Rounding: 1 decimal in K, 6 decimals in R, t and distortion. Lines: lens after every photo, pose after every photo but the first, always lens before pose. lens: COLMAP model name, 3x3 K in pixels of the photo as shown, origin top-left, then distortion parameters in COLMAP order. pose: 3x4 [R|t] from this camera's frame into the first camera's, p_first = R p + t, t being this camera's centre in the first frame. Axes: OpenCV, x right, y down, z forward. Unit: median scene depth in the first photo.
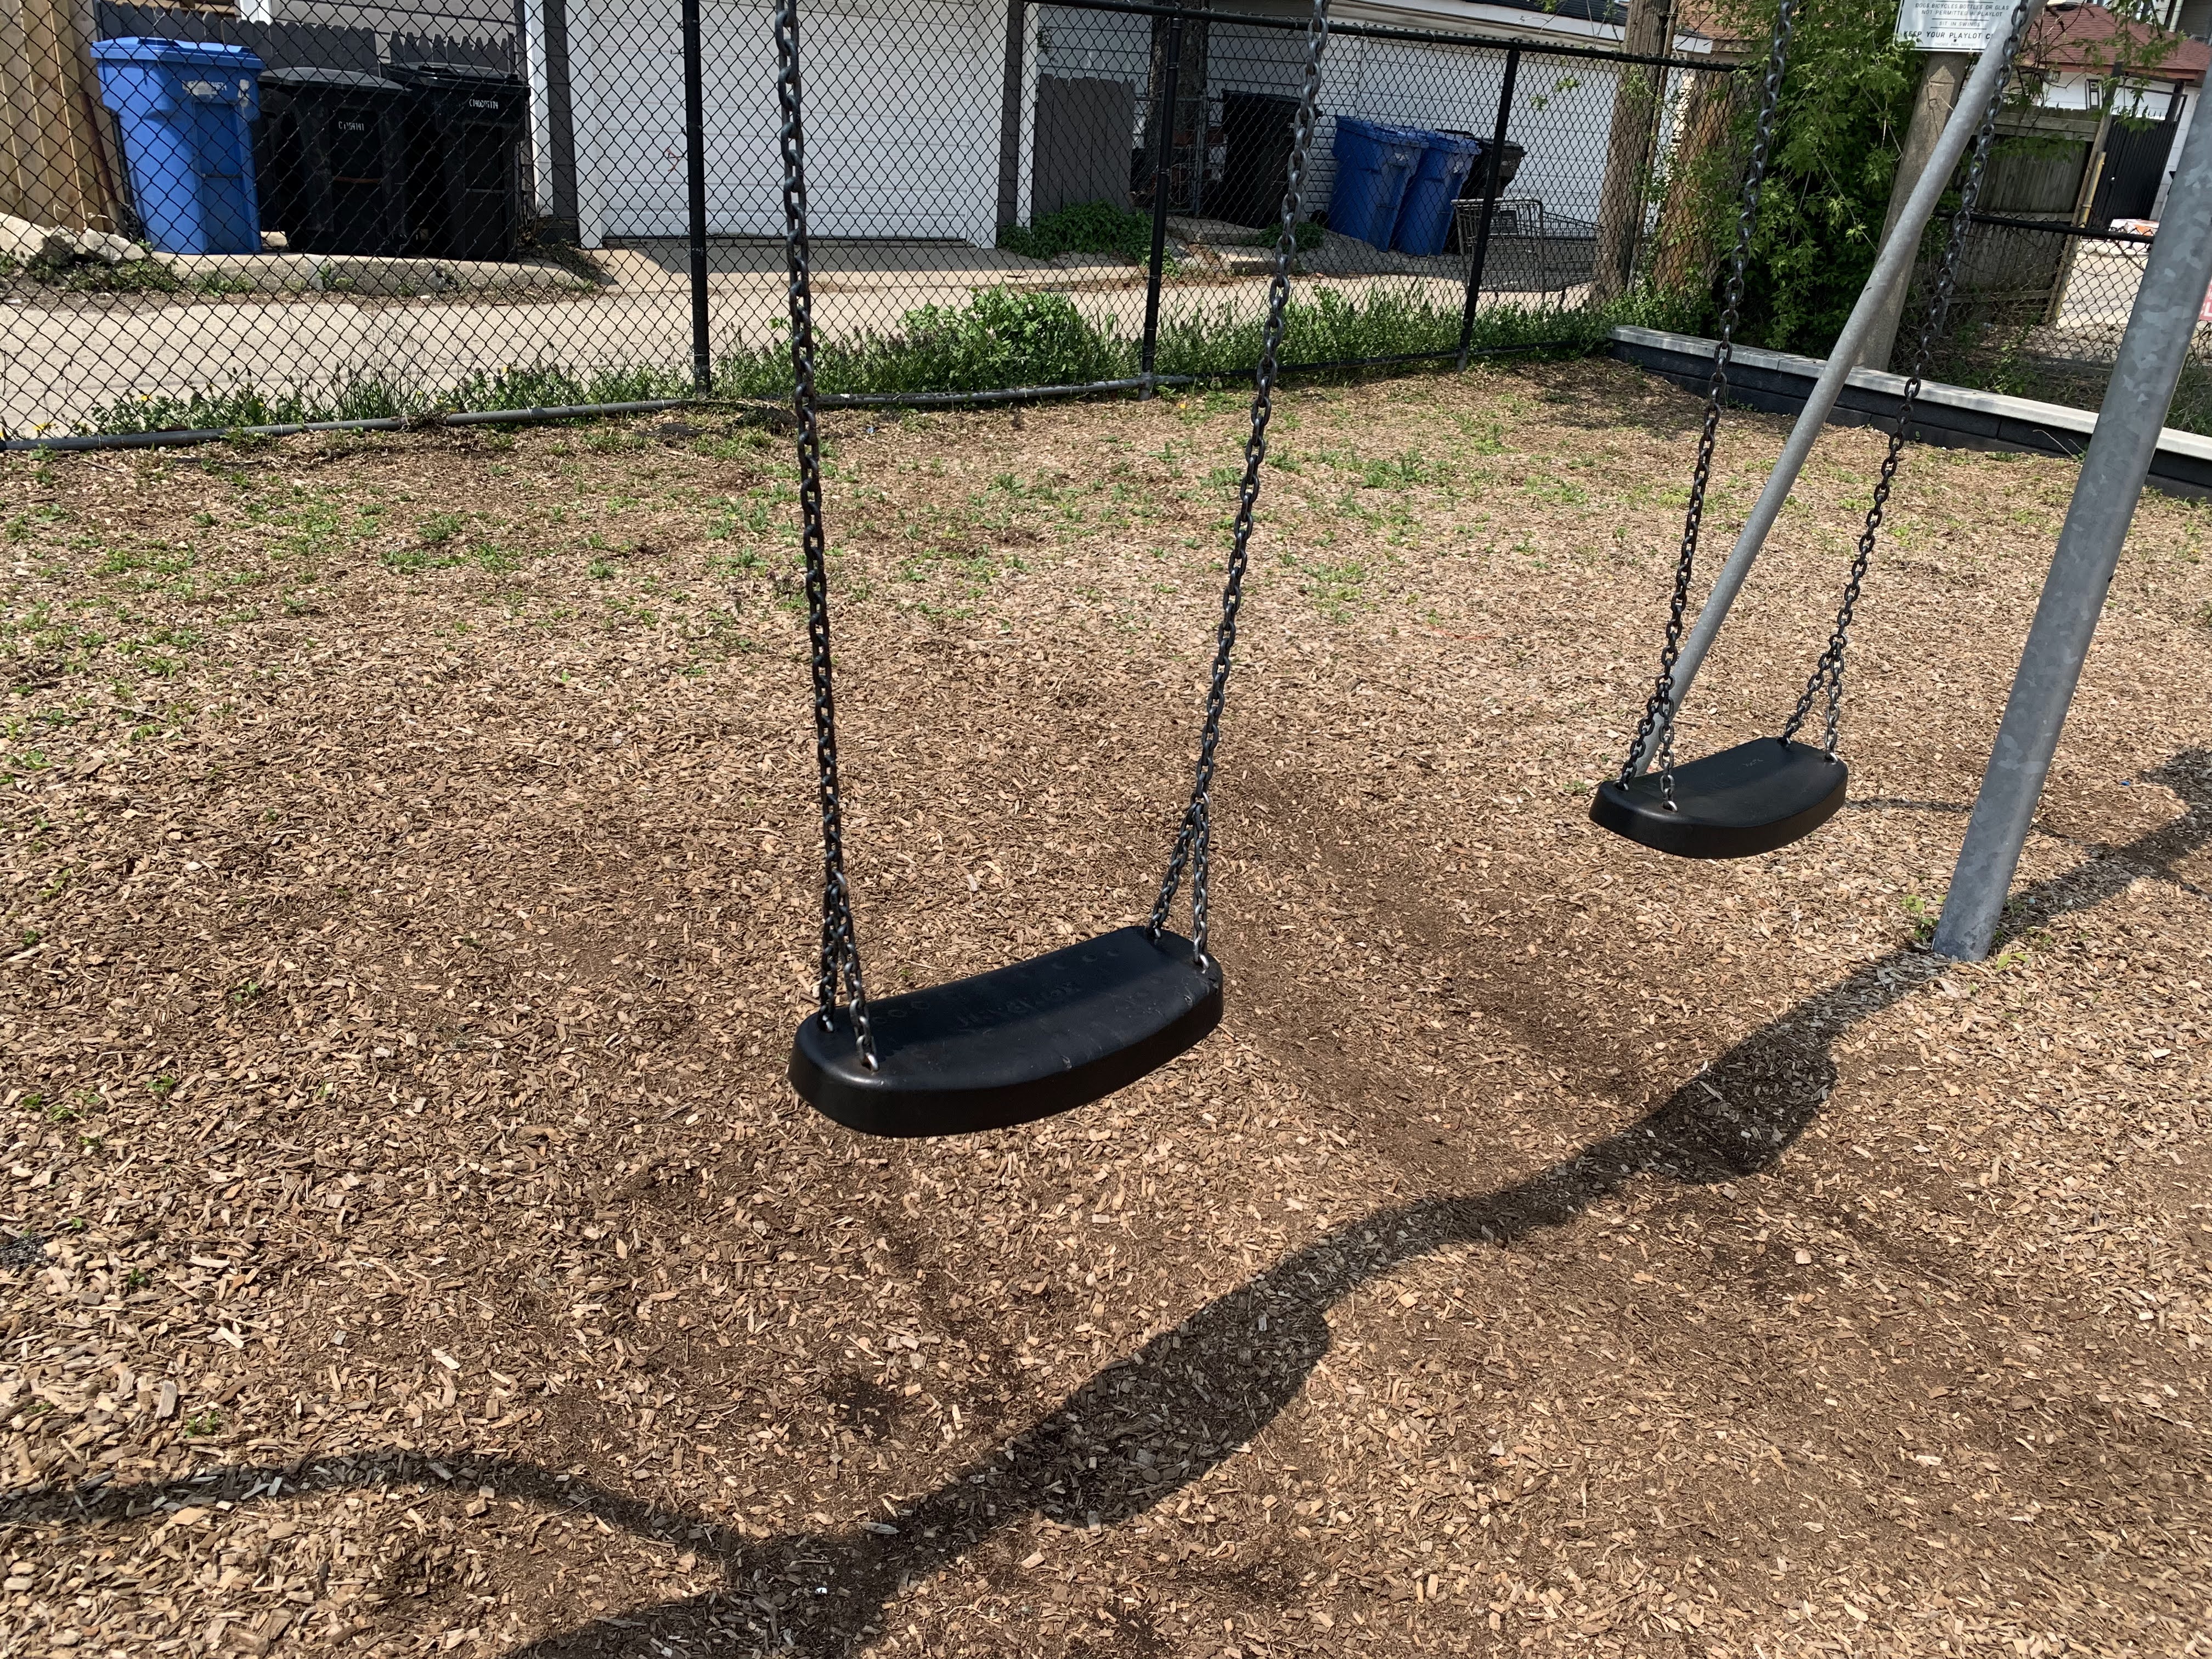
lens RADIAL K [[1727.0, 0, 1103.5], [0, 1727.0, 888.9], [0, 0, 1]] dist [0.061192, -0.058061]
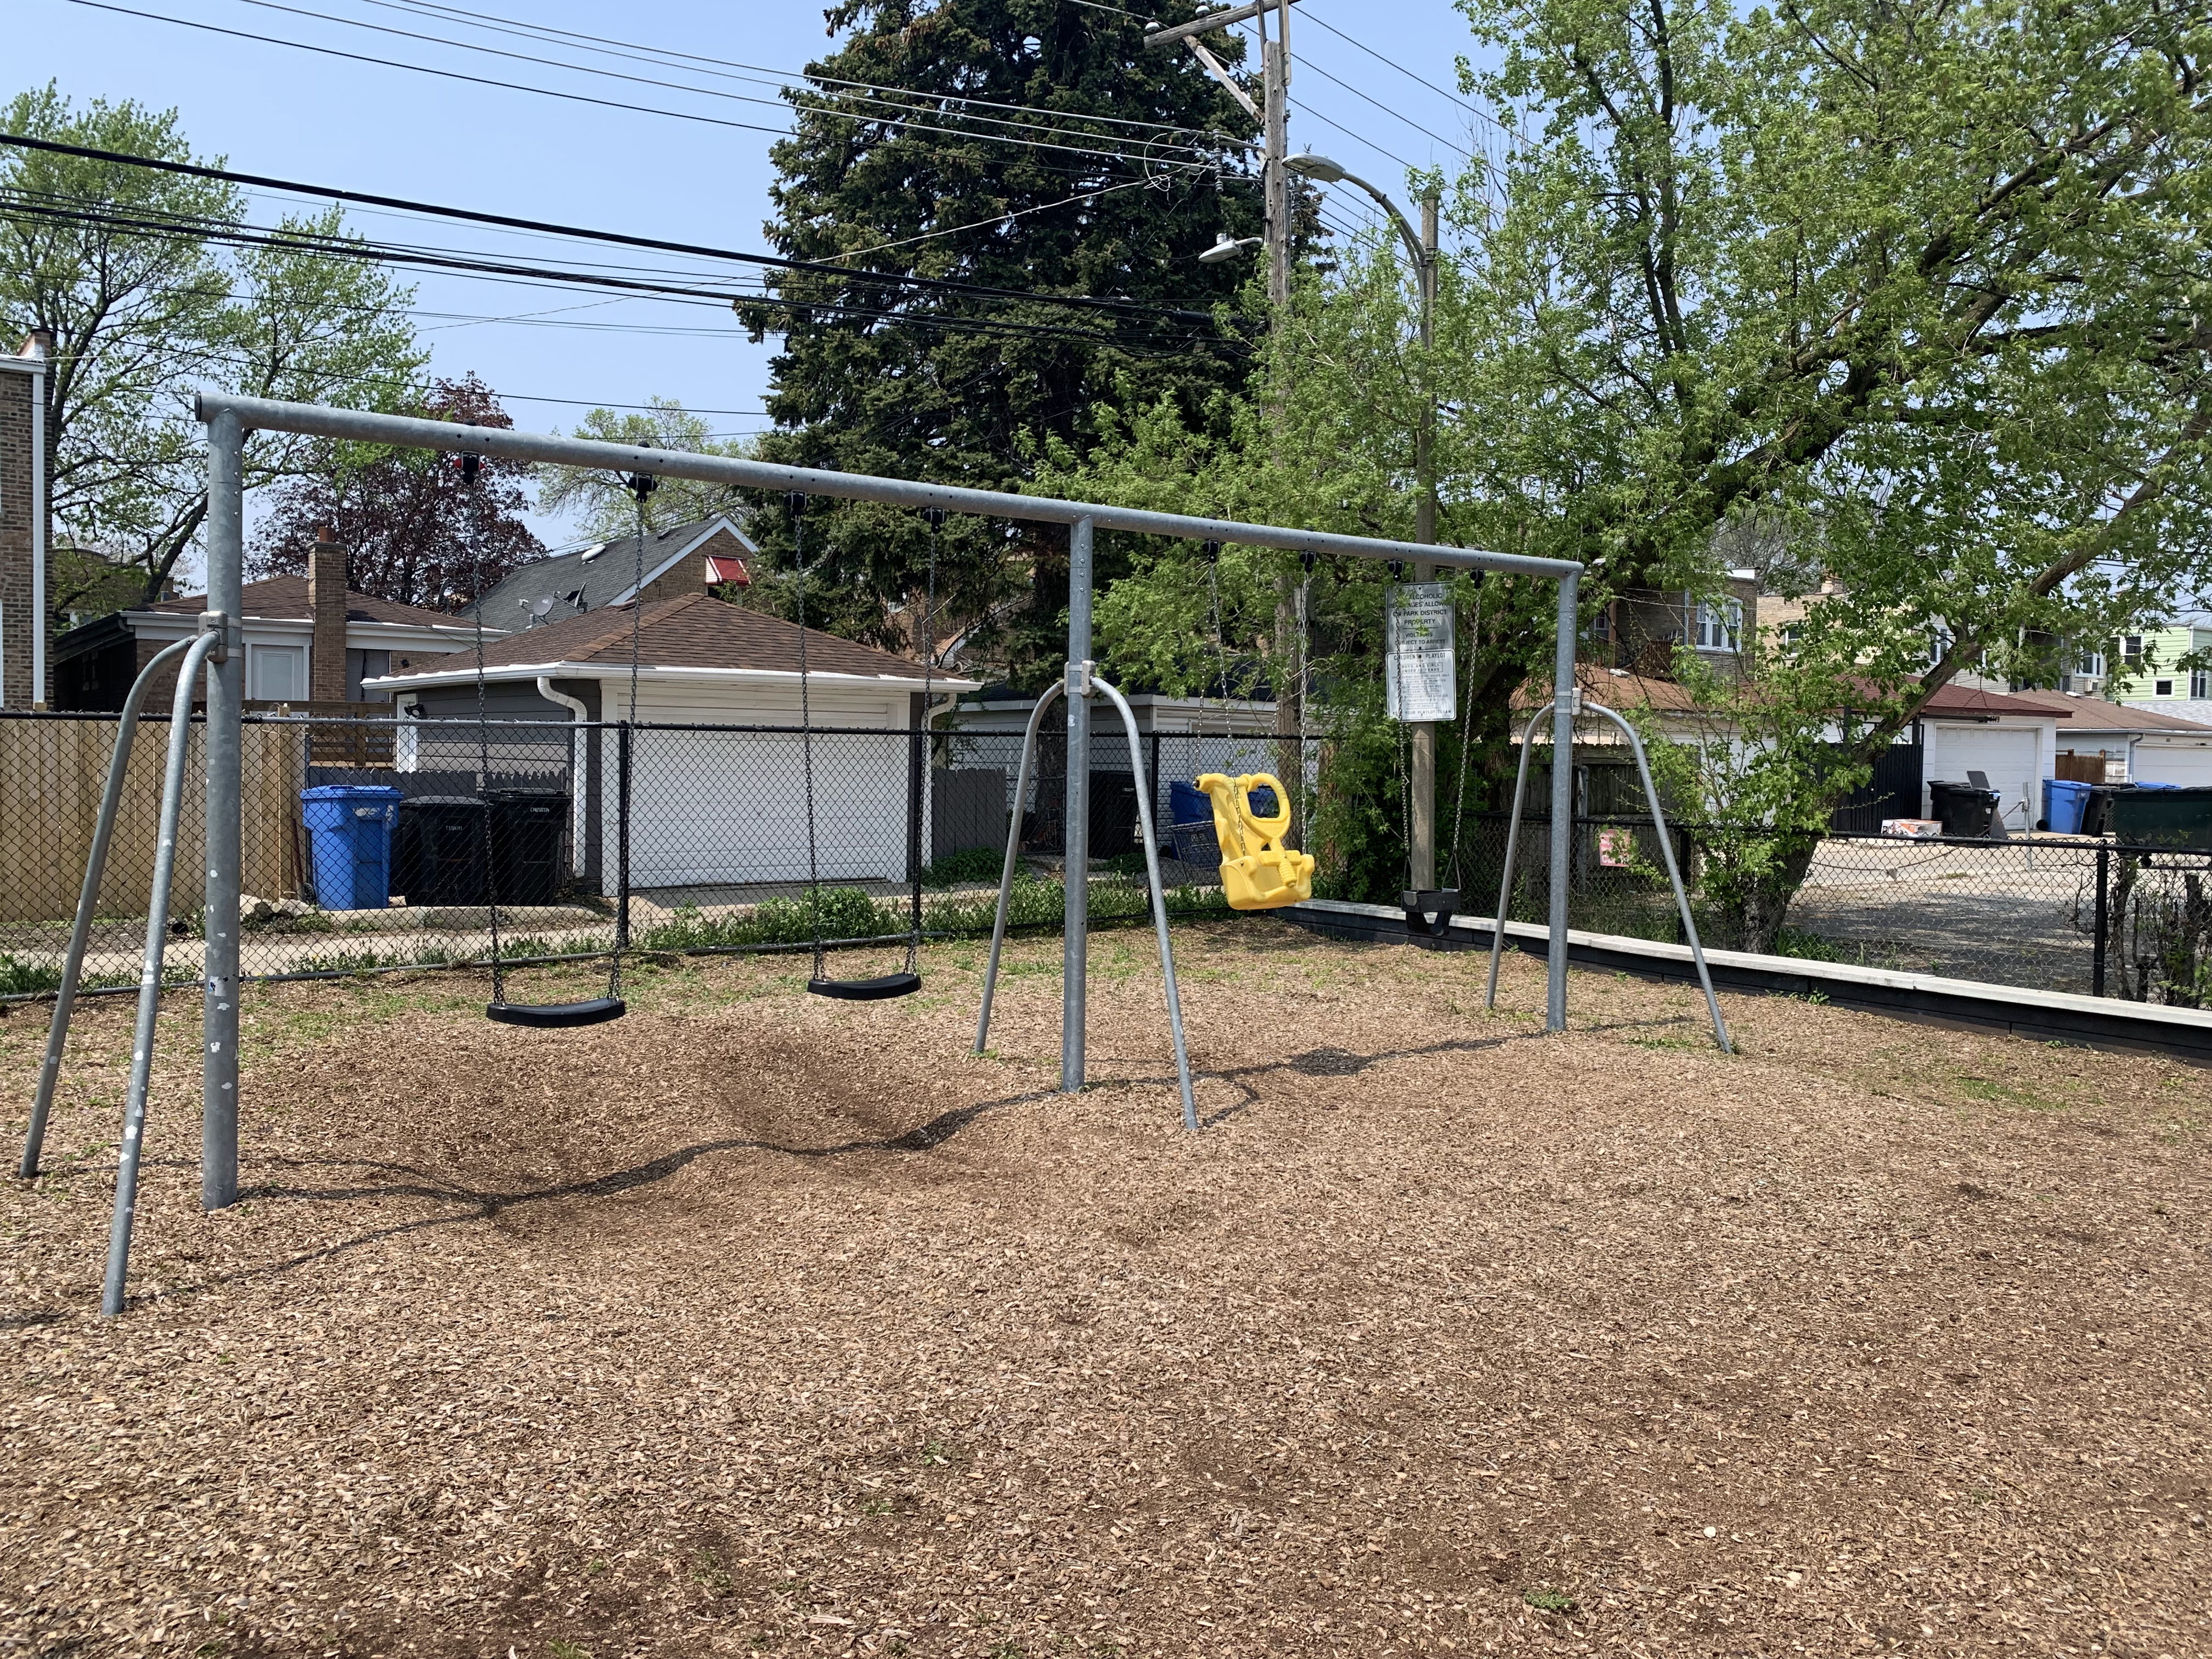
lens RADIAL K [[1698.6, 0, 1105.4], [0, 1698.6, 793.8], [0, 0, 1]] dist [-0.008633, -0.005780]
pose [[0.997722, -0.063060, -0.023951, 0.211670], [0.047945, 0.912702, -0.405804, 0.201435], [0.047450, 0.403731, 0.913646, -0.414072]]
